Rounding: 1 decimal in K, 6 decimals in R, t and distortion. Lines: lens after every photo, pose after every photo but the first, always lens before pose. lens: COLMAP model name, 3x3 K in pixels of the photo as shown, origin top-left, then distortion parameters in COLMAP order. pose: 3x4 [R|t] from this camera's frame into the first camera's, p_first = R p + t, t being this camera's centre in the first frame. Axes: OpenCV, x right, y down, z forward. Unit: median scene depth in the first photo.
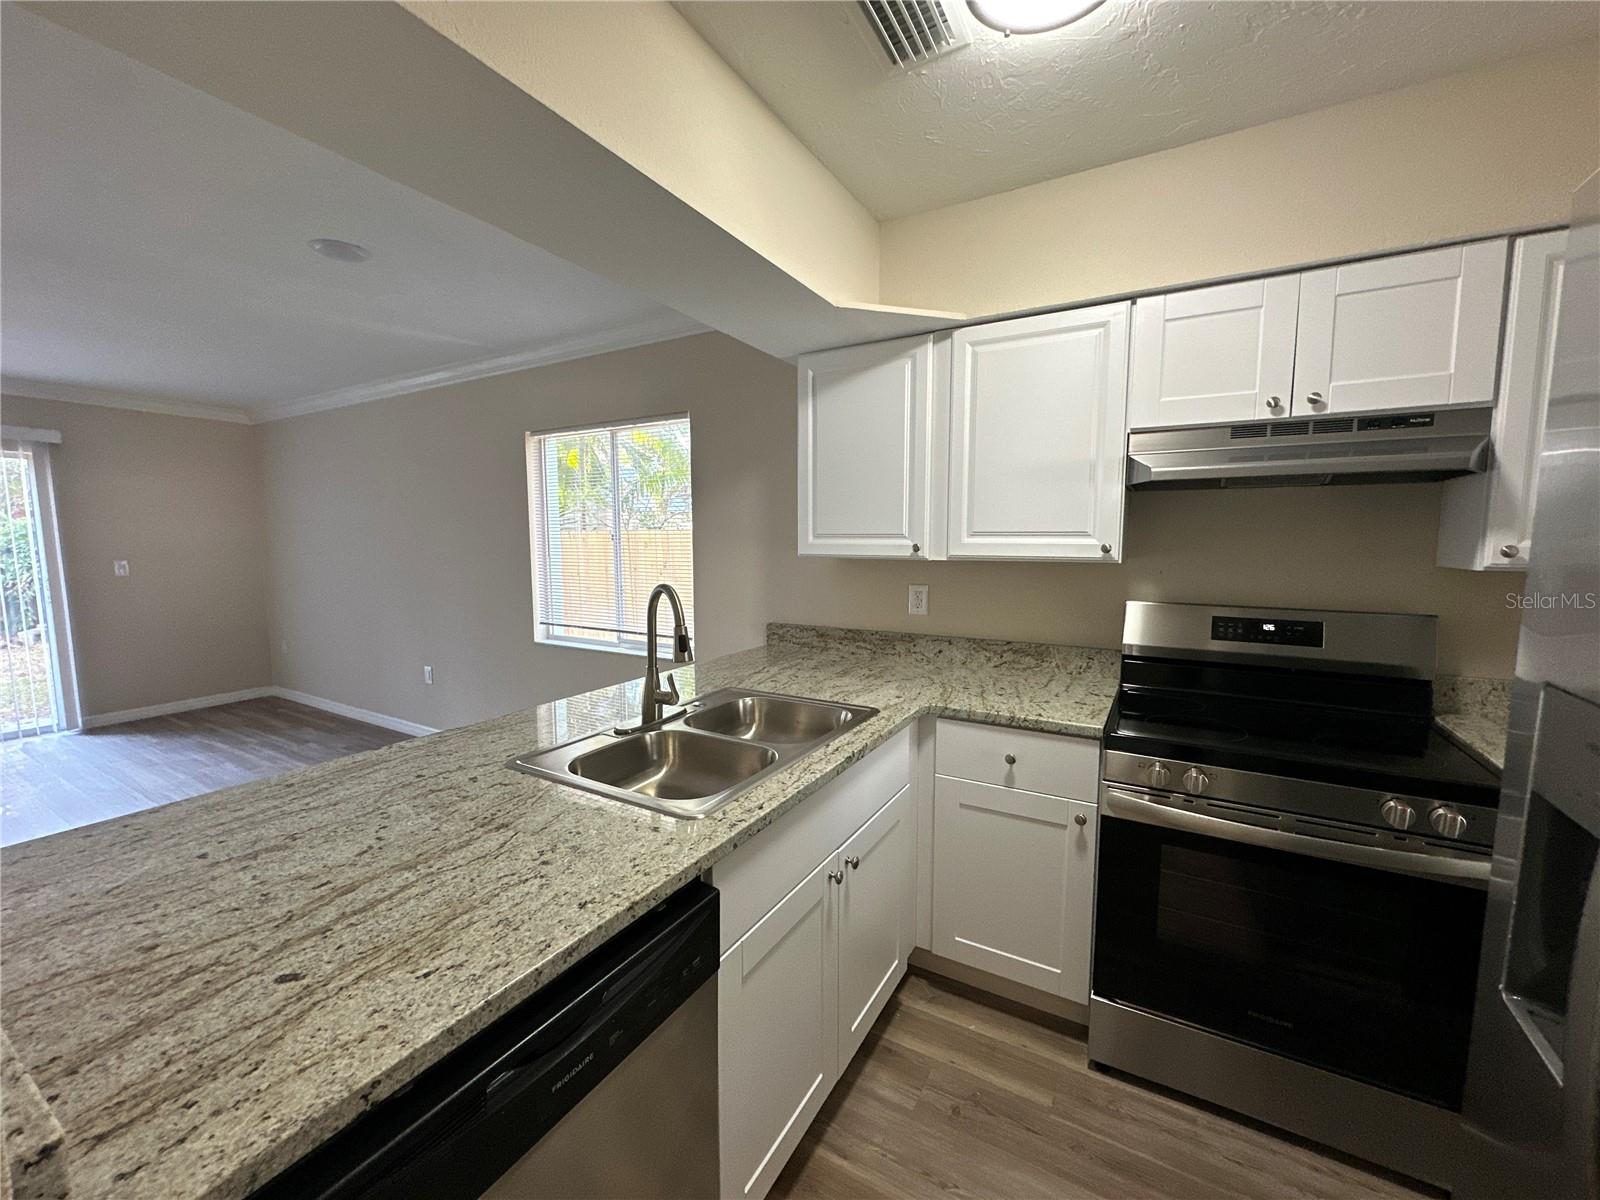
lens RADIAL K [[638.4, 0, 798.9], [0, 638.4, 598.0], [0, 0, 1]] dist [-0.002103, 0.000563]
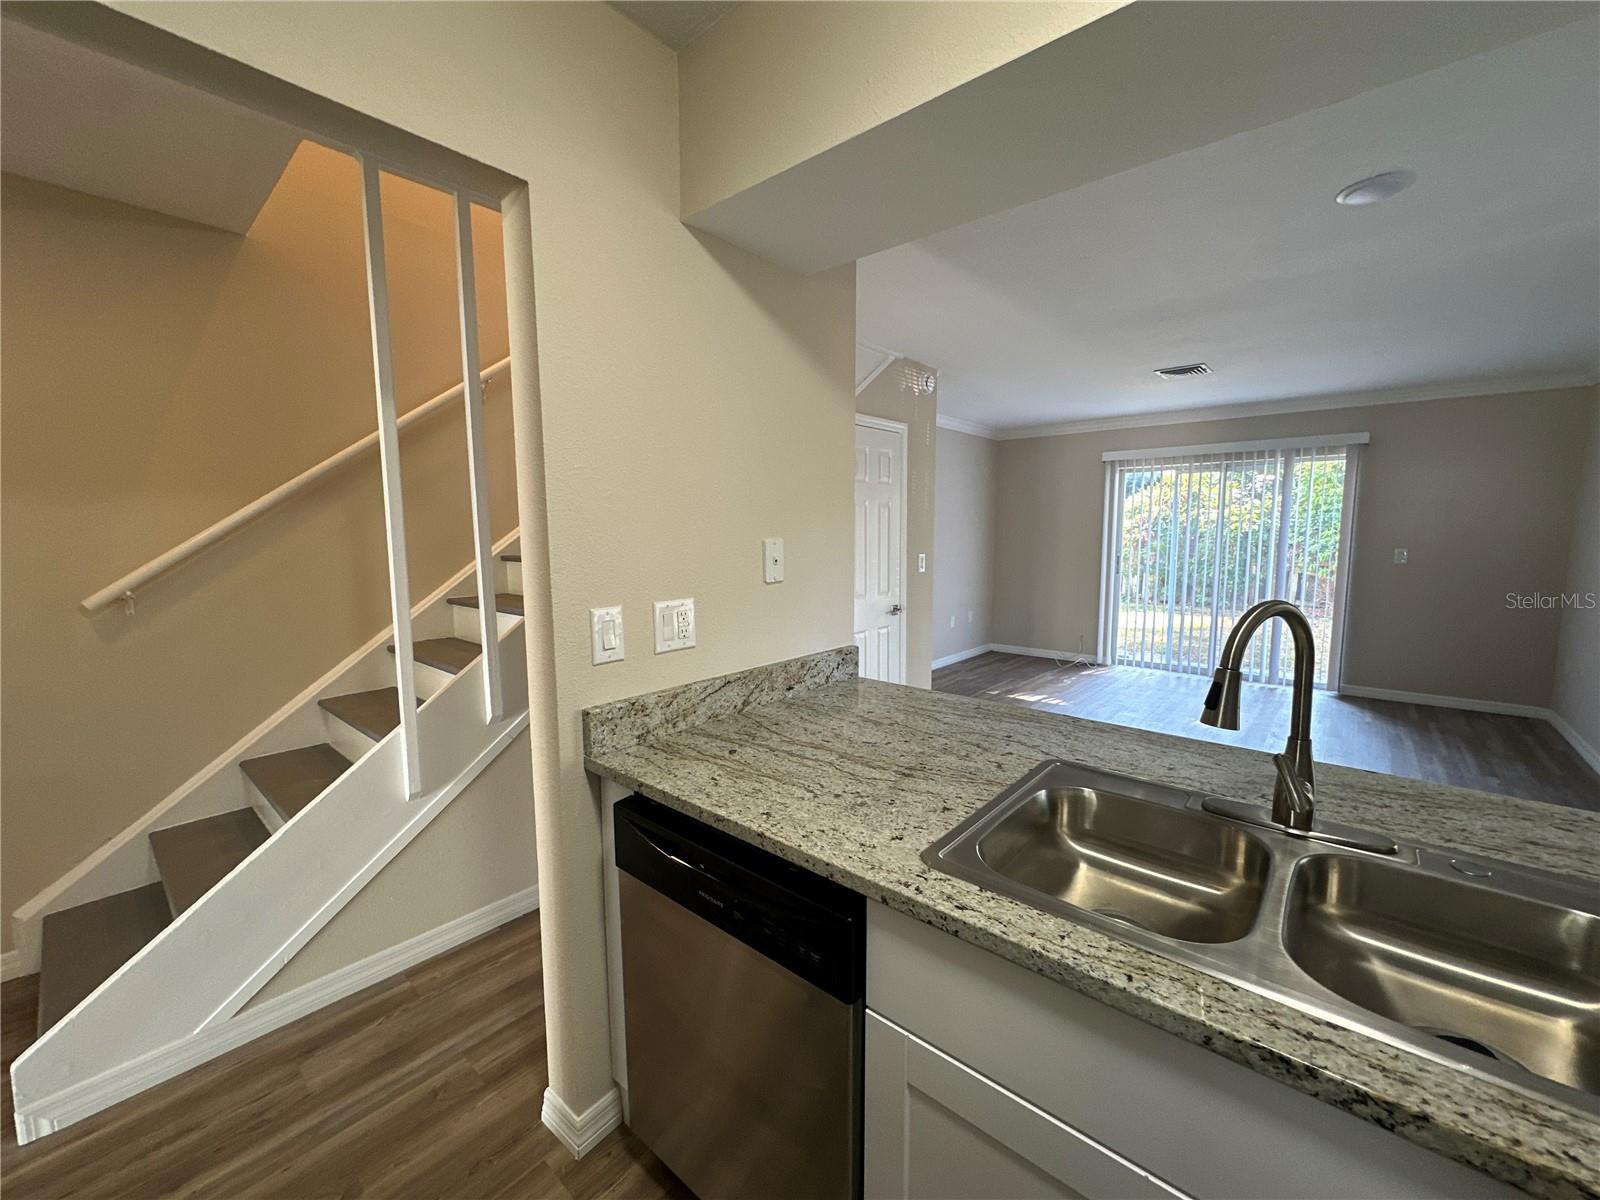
lens RADIAL K [[638.4, 0, 799.8], [0, 638.4, 600.4], [0, 0, 1]] dist [-0.002103, 0.000563]
pose [[-0.183073, 0.111366, -0.976771, 0.391461], [-0.091387, 0.987333, 0.129699, -0.050814], [0.978843, 0.113008, -0.170576, 0.571900]]
